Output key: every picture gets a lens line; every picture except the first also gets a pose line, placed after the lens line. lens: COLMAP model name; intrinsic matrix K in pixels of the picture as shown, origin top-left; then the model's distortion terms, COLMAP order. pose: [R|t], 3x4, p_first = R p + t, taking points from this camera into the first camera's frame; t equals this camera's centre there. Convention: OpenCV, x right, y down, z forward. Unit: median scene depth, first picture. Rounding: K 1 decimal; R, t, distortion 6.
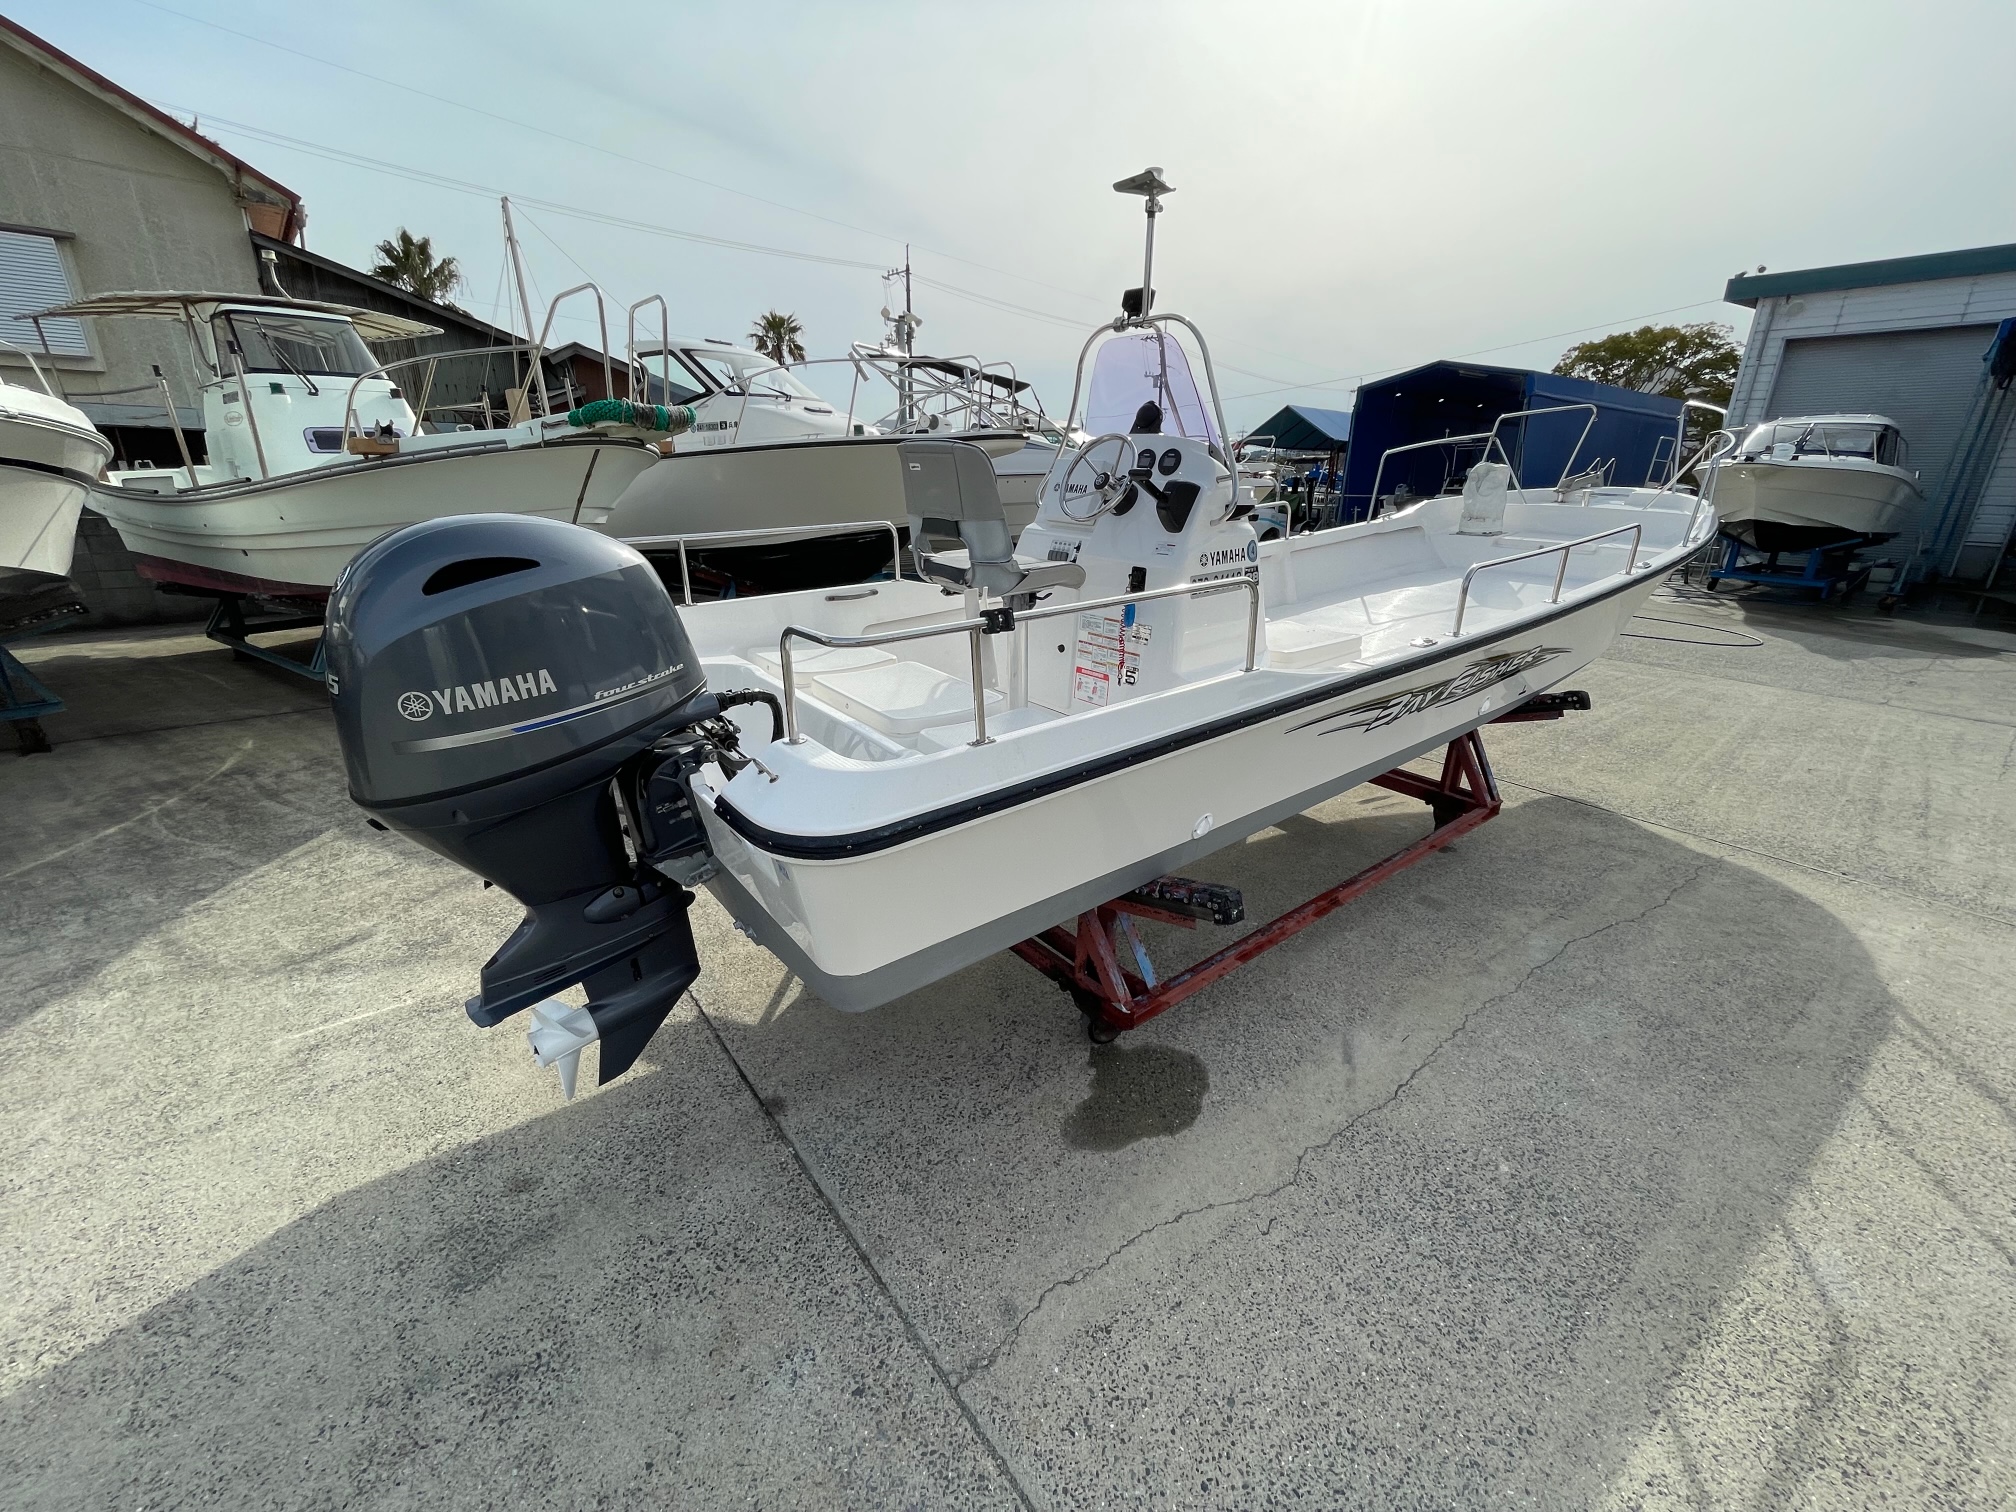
lens RADIAL K [[815.3, 0, 1008.8], [0, 815.3, 750.4], [0, 0, 1]] dist [-0.004085, 0.000420]
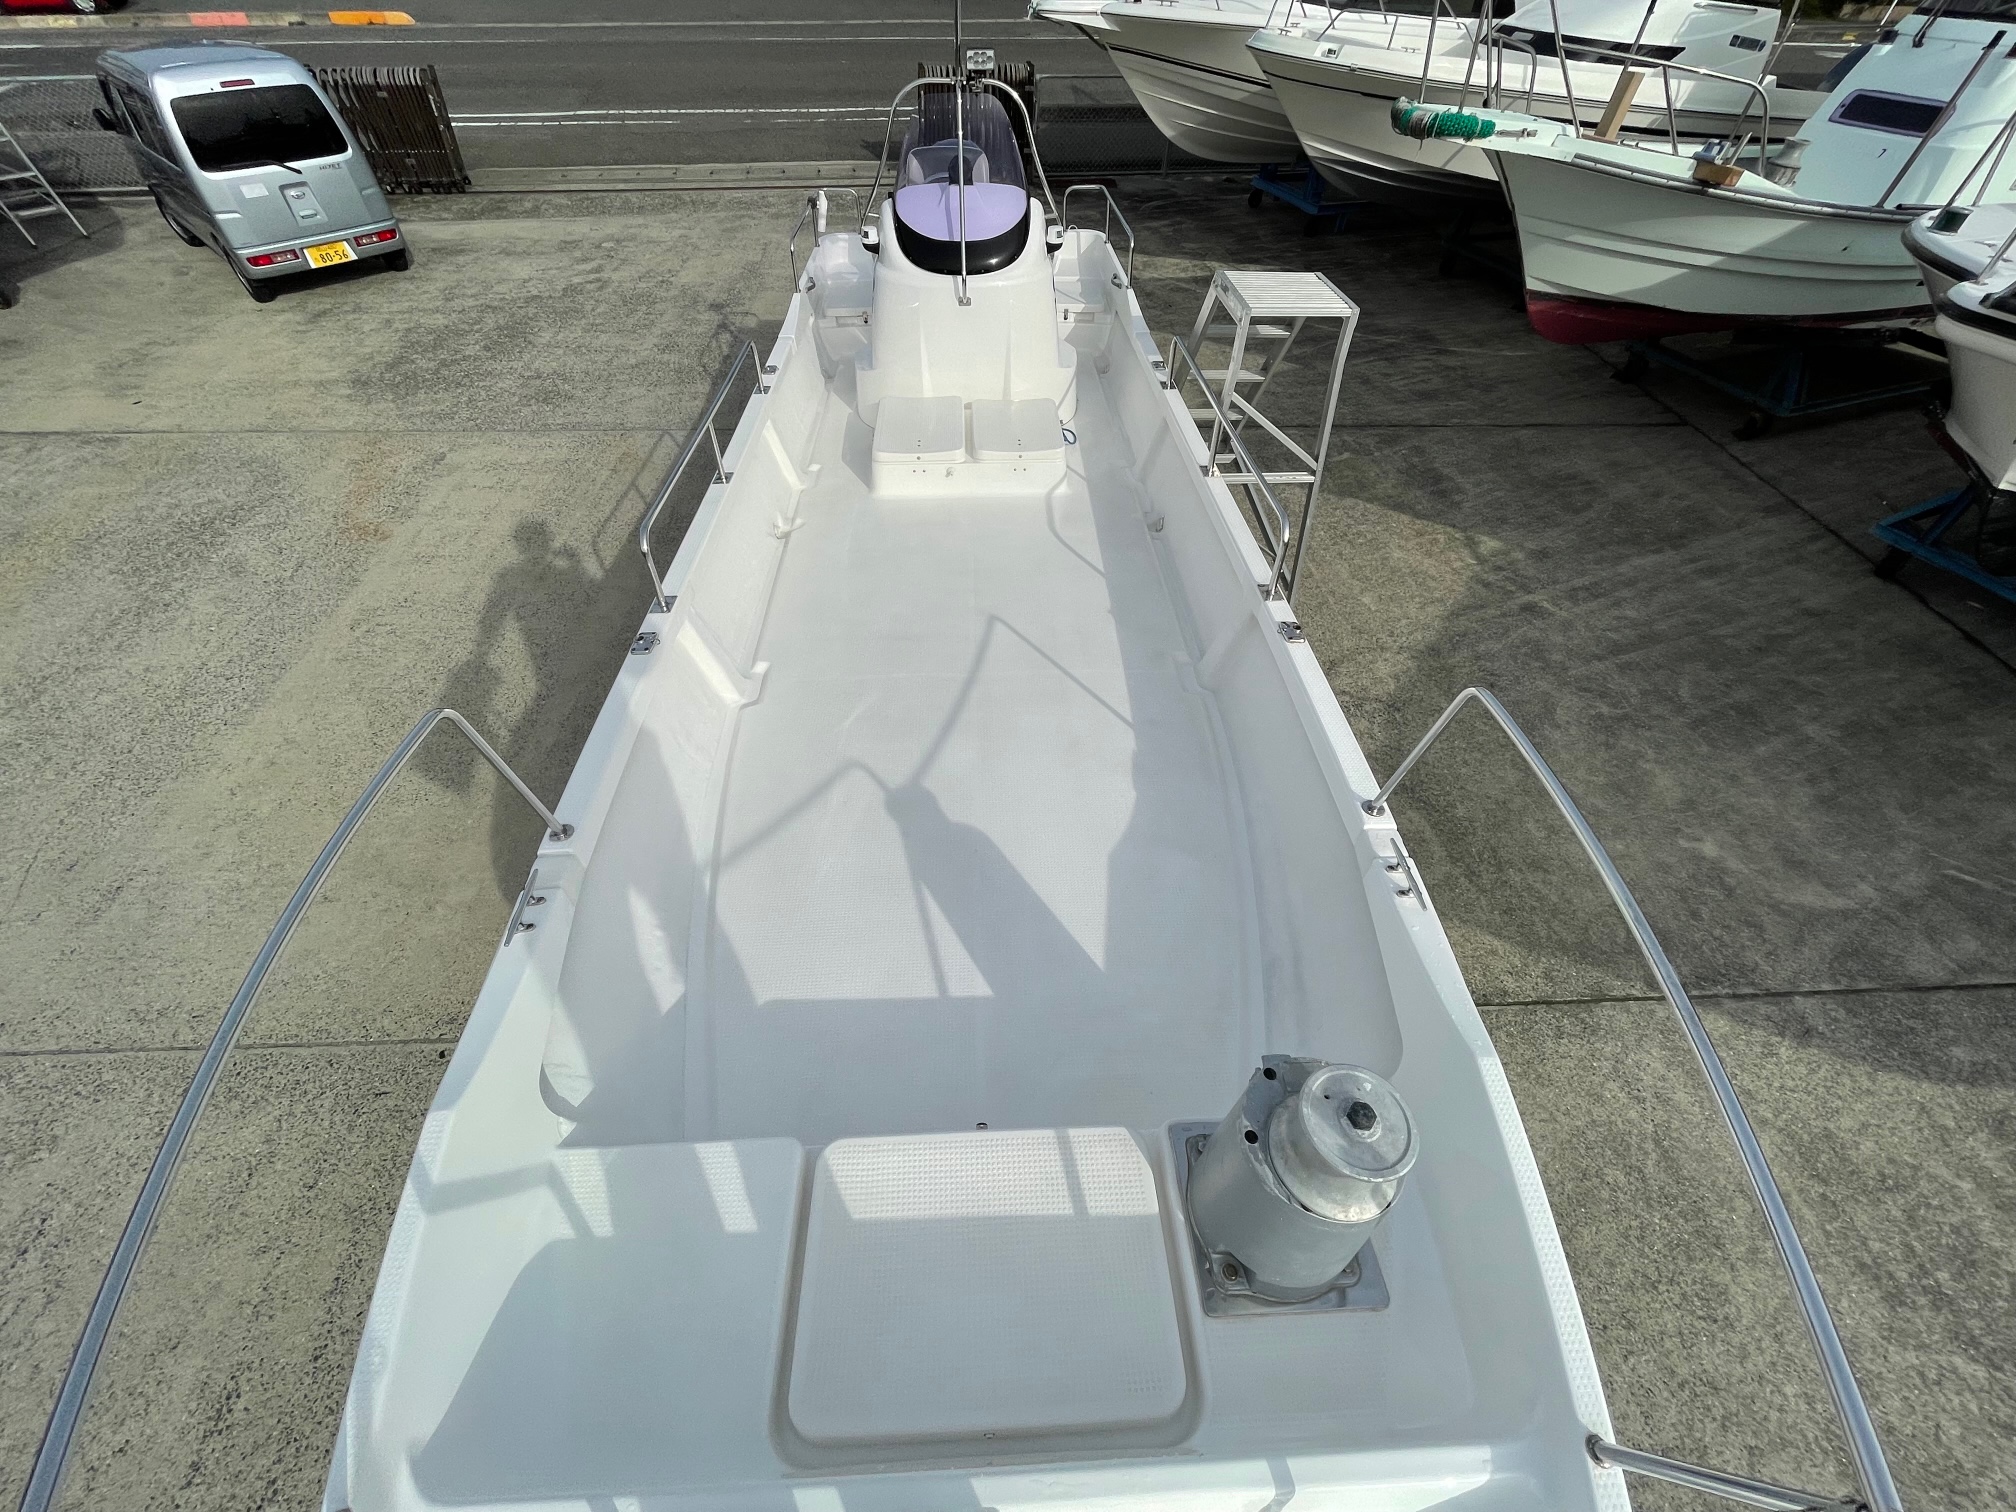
lens RADIAL K [[816.8, 0, 1009.5], [0, 816.8, 749.6], [0, 0, 1]] dist [-0.003304, 0.000099]
pose [[-0.583065, 0.578500, -0.570415, 1.338871], [-0.293071, 0.505069, 0.811797, -0.983761], [0.757723, 0.640503, -0.124946, 1.758515]]
